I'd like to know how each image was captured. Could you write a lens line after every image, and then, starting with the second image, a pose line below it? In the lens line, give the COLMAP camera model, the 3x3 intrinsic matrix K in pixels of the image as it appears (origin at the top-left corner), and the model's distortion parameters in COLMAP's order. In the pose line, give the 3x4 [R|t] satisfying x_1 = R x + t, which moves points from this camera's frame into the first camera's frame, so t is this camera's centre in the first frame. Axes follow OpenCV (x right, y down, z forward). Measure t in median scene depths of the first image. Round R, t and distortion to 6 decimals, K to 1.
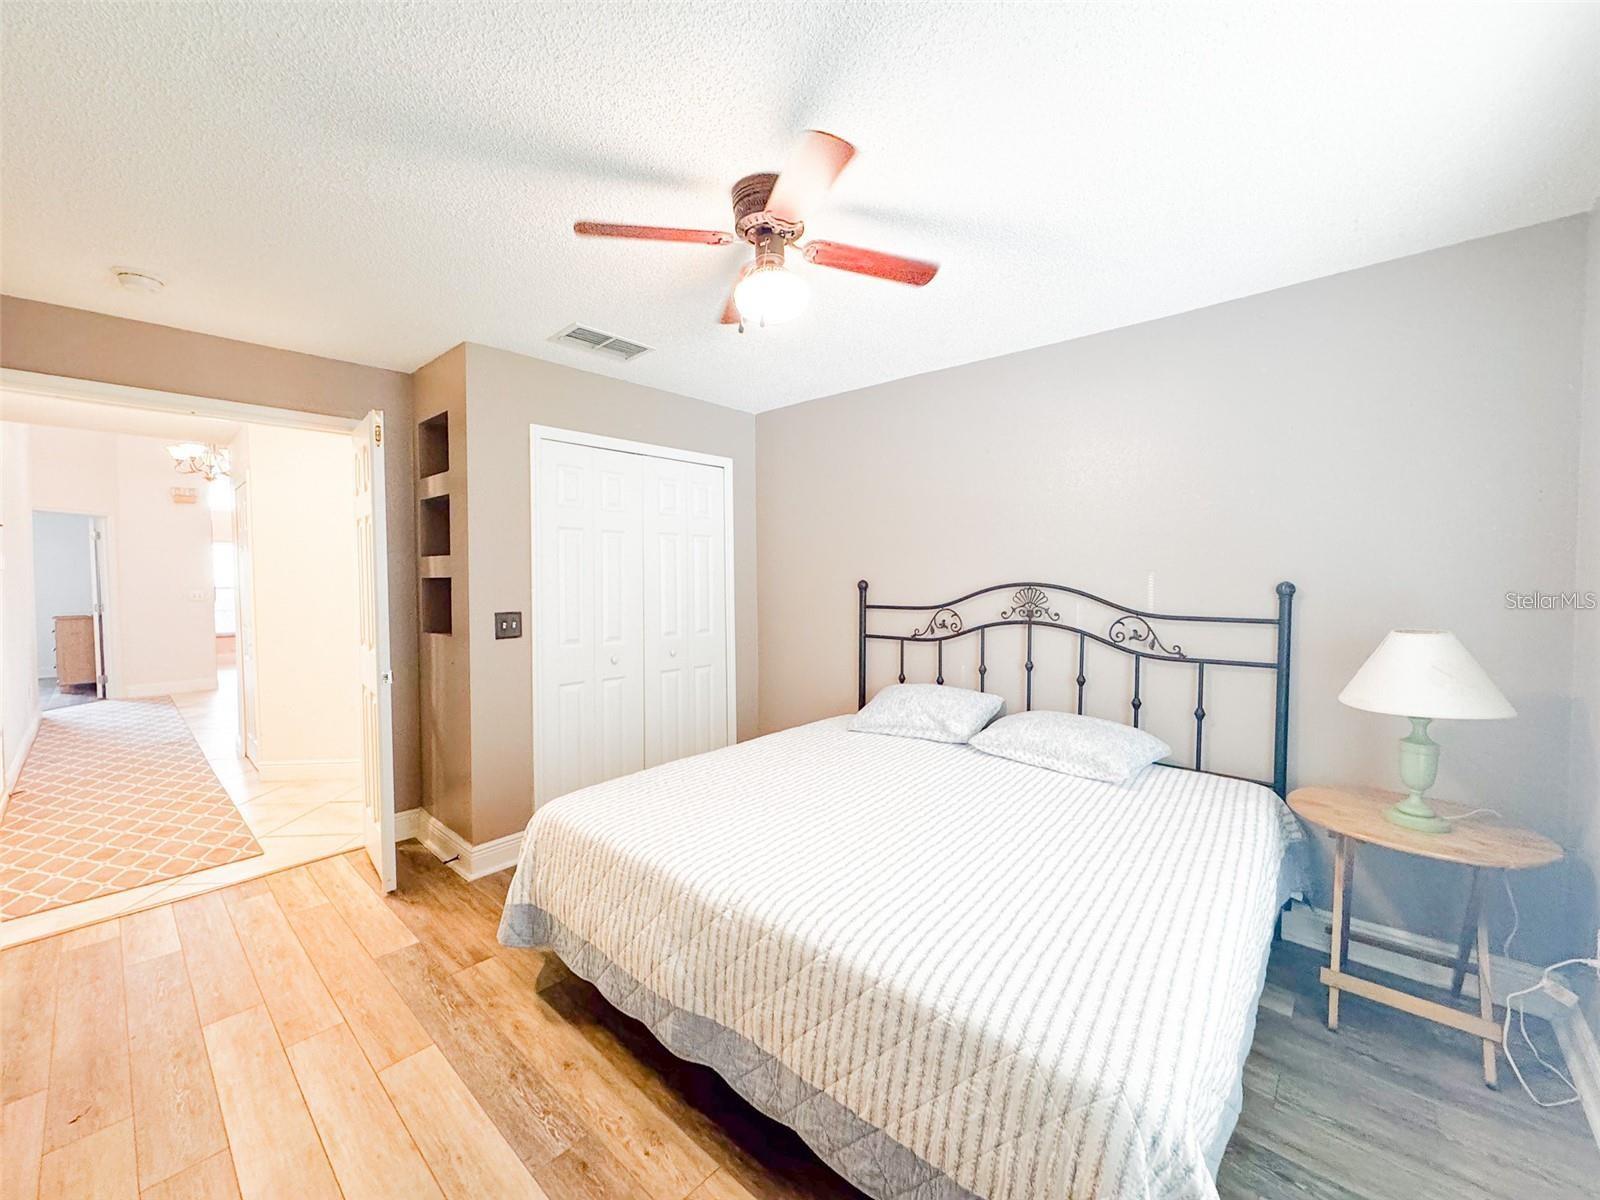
lens RADIAL K [[643.5, 0, 797.4], [0, 643.5, 598.5], [0, 0, 1]] dist [-0.003018, 0.000564]
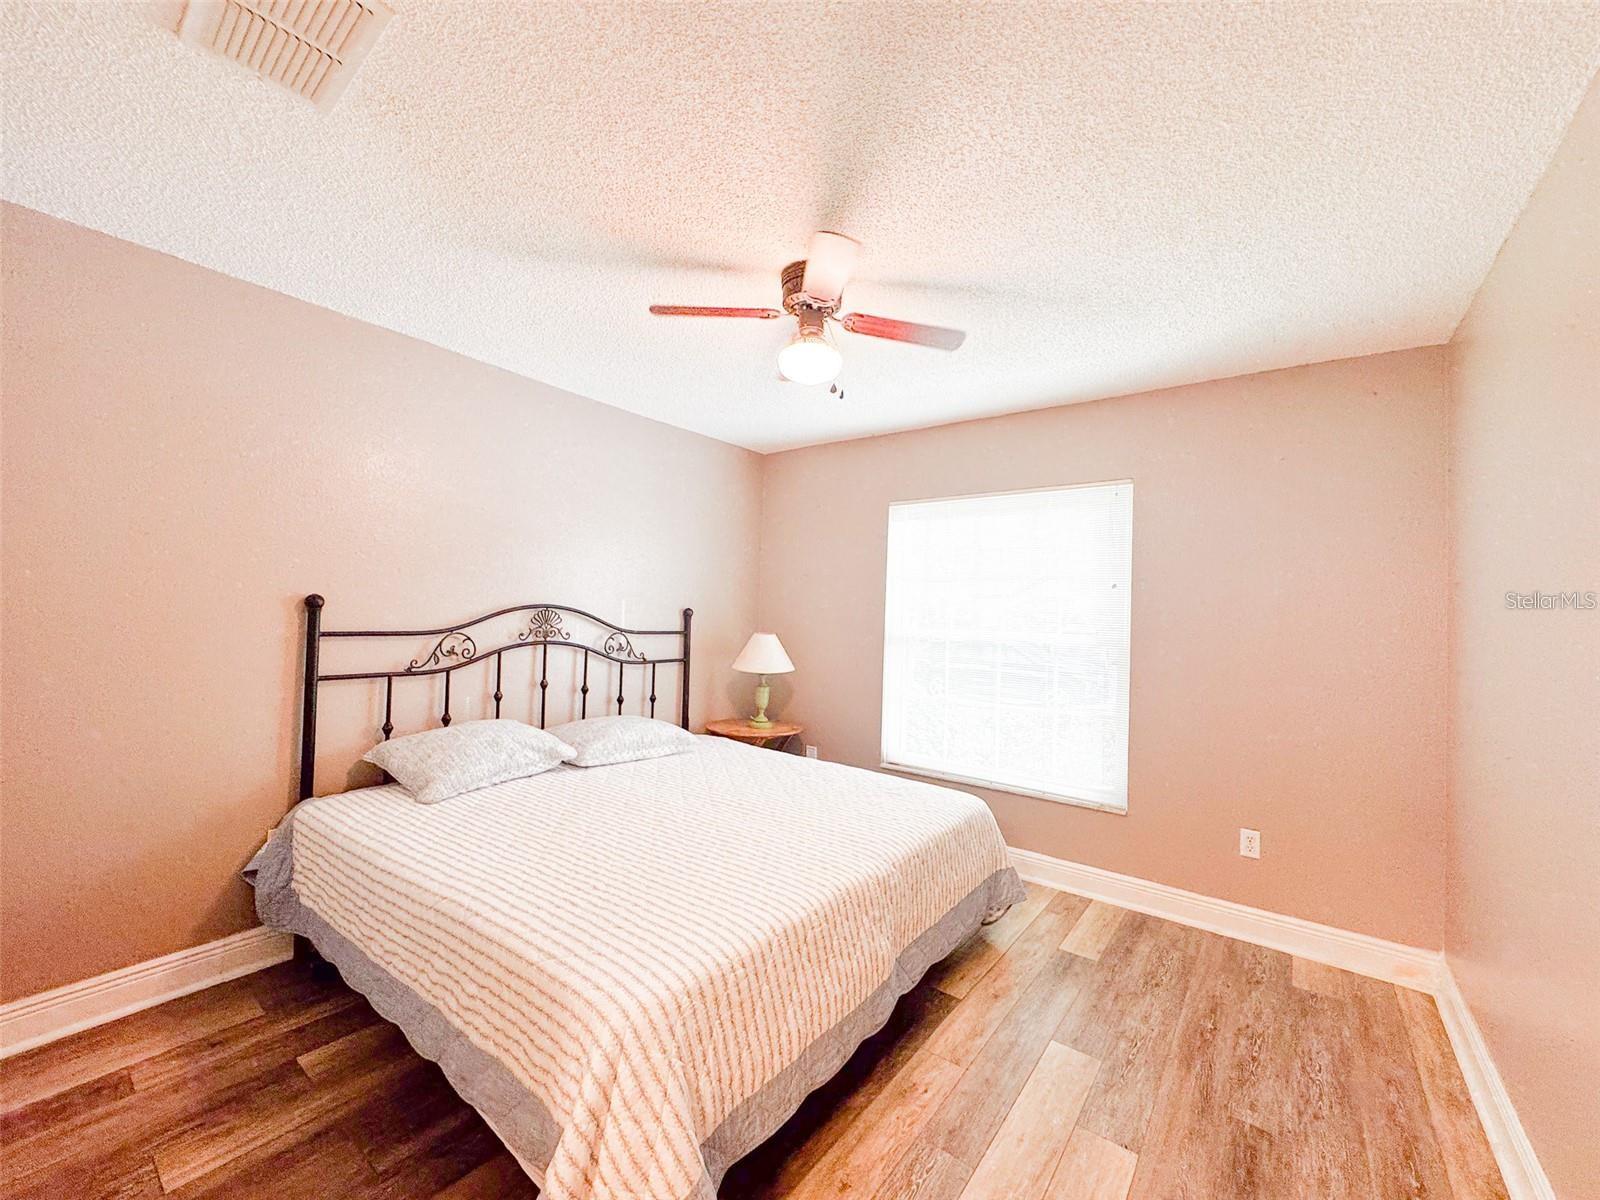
lens RADIAL K [[643.5, 0, 797.4], [0, 643.5, 598.5], [0, 0, 1]] dist [-0.003018, 0.000564]
pose [[-0.084670, 0.021832, 0.996170, -0.736421], [0.001199, 0.999761, -0.021809, -0.011421], [-0.996408, -0.000652, -0.084676, 0.694664]]
